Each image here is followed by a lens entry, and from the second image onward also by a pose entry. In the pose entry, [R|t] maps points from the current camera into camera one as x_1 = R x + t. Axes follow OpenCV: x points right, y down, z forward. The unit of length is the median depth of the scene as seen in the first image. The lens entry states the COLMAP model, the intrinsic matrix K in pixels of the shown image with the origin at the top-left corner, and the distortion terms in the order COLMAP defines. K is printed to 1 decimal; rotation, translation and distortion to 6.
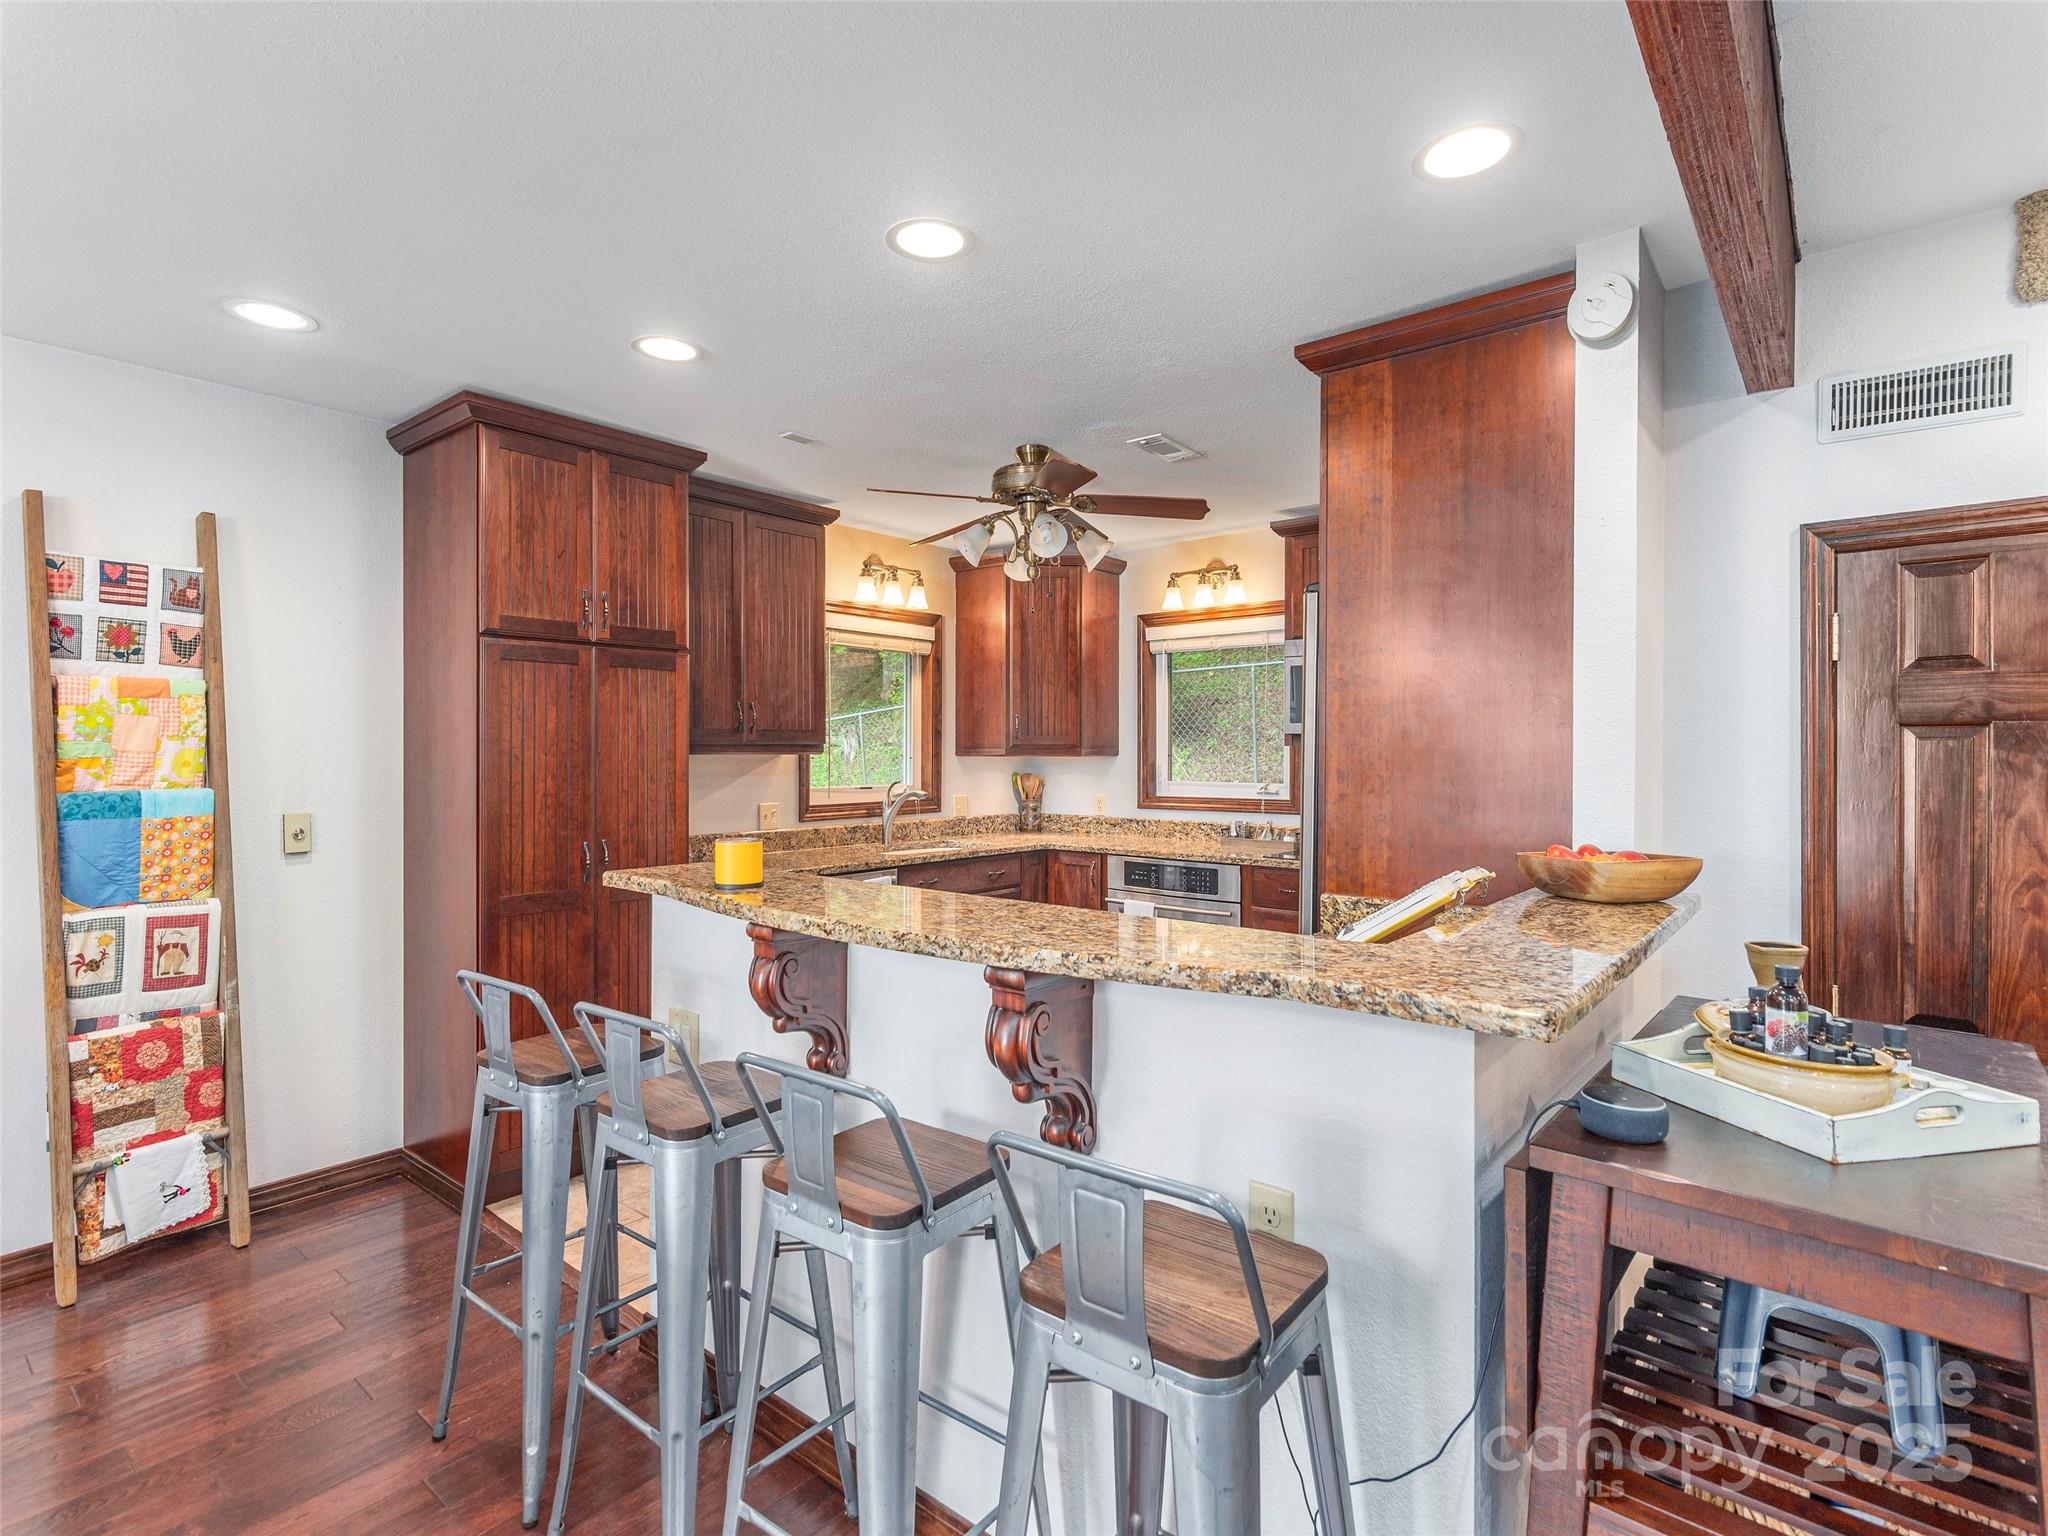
lens RADIAL K [[1025.1, 0, 1045.7], [0, 1025.1, 753.4], [0, 0, 1]] dist [0.004216, -0.000188]
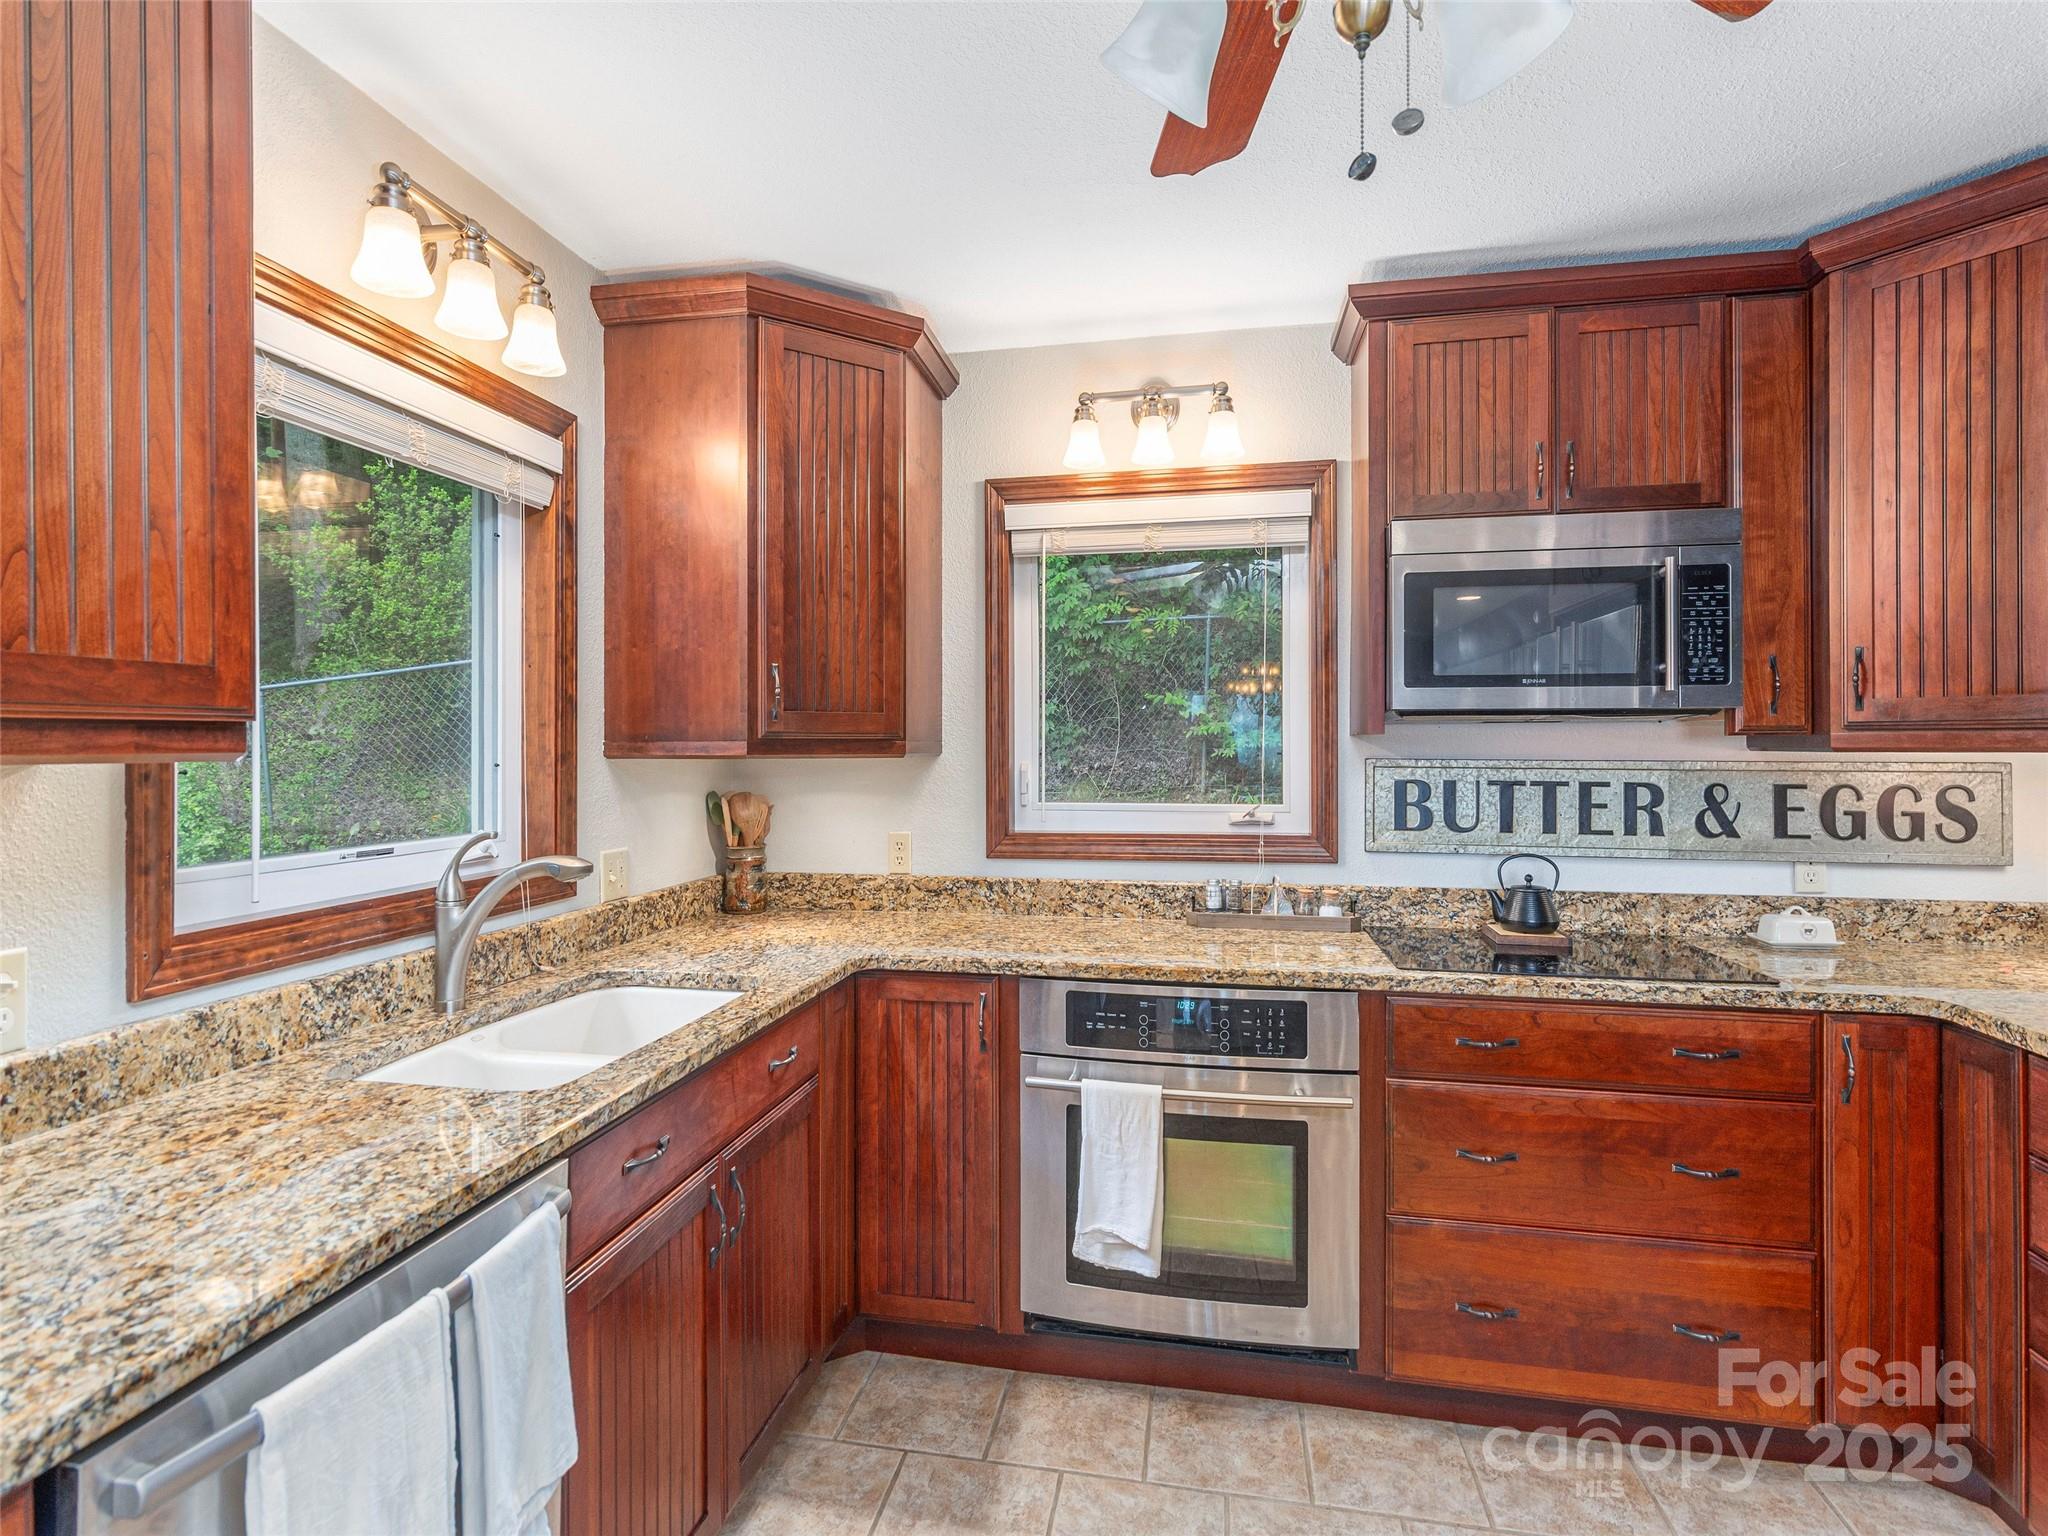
lens RADIAL K [[1025.1, 0, 1025.5], [0, 1025.1, 754.7], [0, 0, 1]] dist [0.004216, -0.000188]
pose [[0.888712, -0.007354, 0.458407, -0.160027], [0.005031, 0.999968, 0.006289, -0.001405], [-0.458439, -0.003283, 0.888720, 0.676242]]
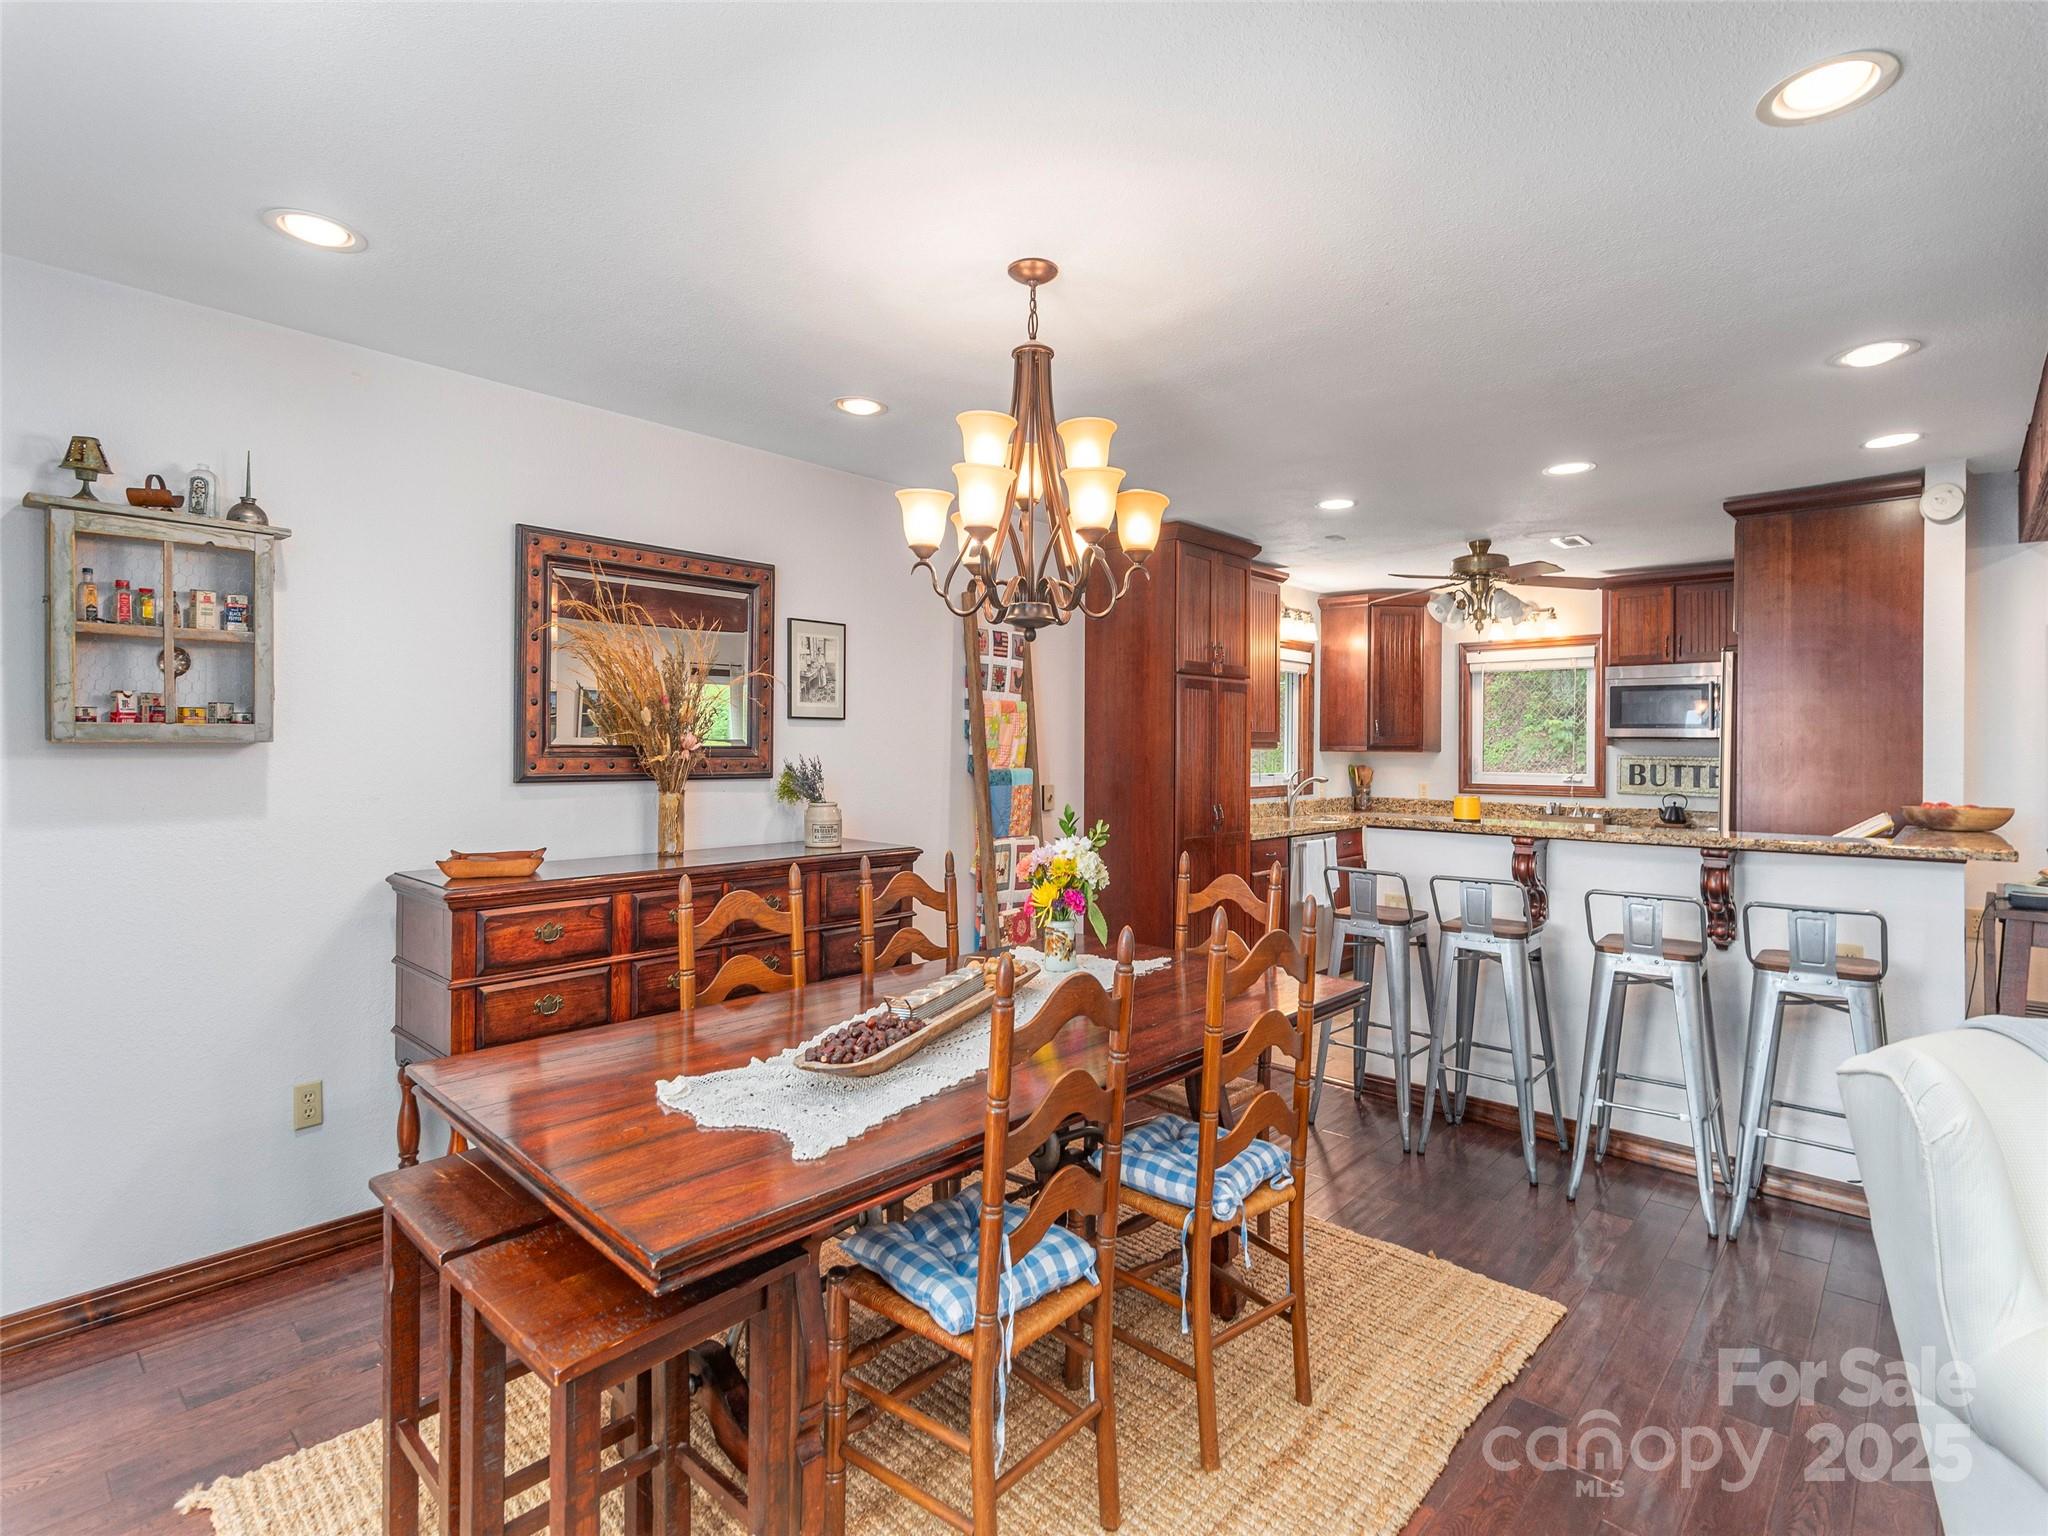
lens RADIAL K [[1025.1, 0, 1108.8], [0, 1025.1, 748.0], [0, 0, 1]] dist [0.004216, -0.000188]
pose [[0.999706, 0.006784, -0.023295, -0.406506], [-0.006814, 0.999976, -0.001197, 0.001895], [0.023286, 0.001356, 0.999728, -0.384255]]
